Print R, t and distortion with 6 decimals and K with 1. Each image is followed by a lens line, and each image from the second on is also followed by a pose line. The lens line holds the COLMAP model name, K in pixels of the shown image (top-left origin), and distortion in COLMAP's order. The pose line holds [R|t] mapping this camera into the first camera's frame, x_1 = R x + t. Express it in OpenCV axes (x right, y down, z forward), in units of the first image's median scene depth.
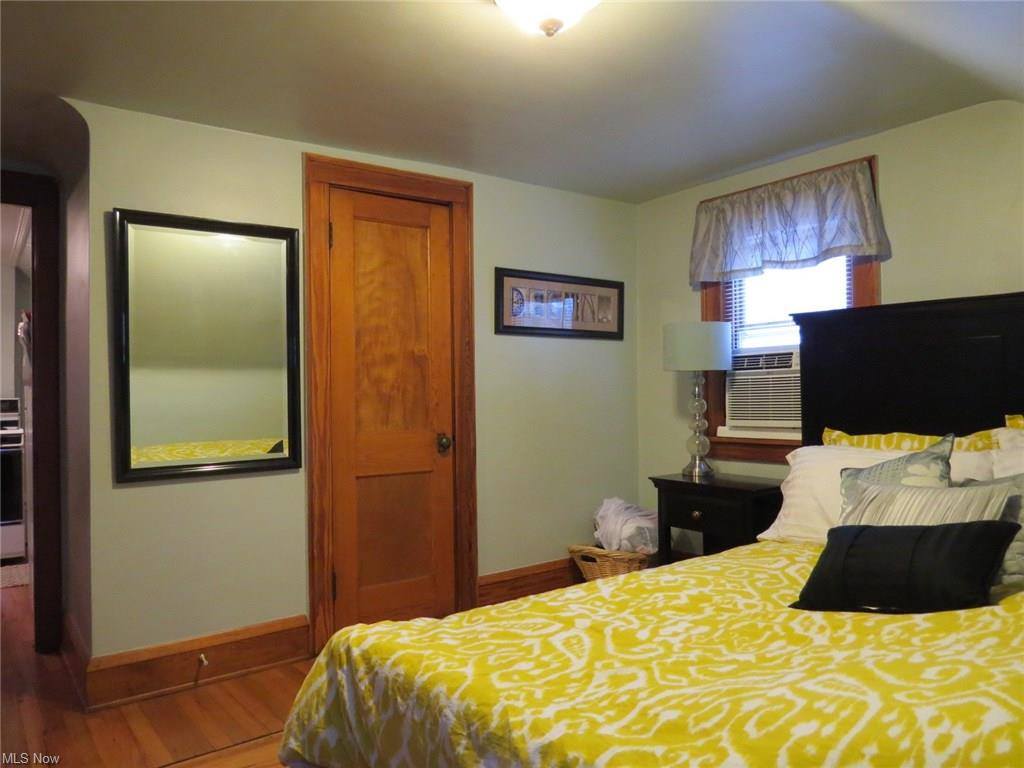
lens RADIAL K [[743.0, 0, 512.0], [0, 743.0, 384.0], [0, 0, 1]] dist [-0.032845, -0.000036]
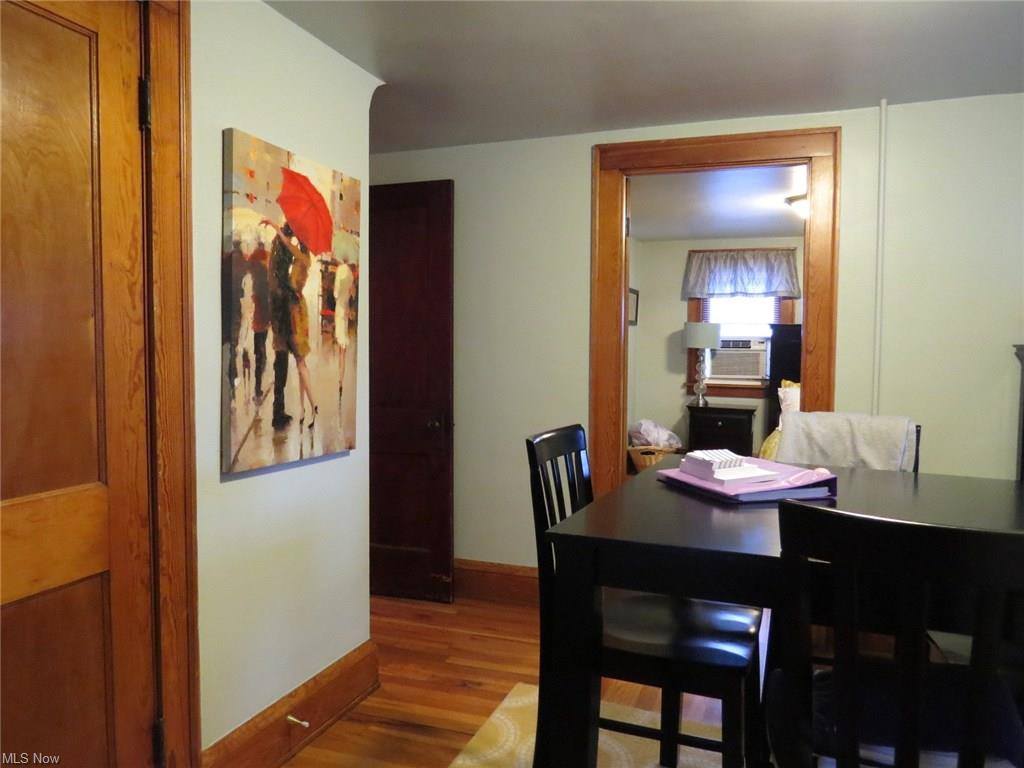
lens RADIAL K [[743.0, 0, 512.0], [0, 743.0, 384.0], [0, 0, 1]] dist [-0.032845, -0.000036]
pose [[0.832280, 0.000493, 0.554356, -1.170022], [-0.038295, 0.997662, 0.056607, -0.014465], [-0.553032, -0.068342, 0.830352, -0.273223]]
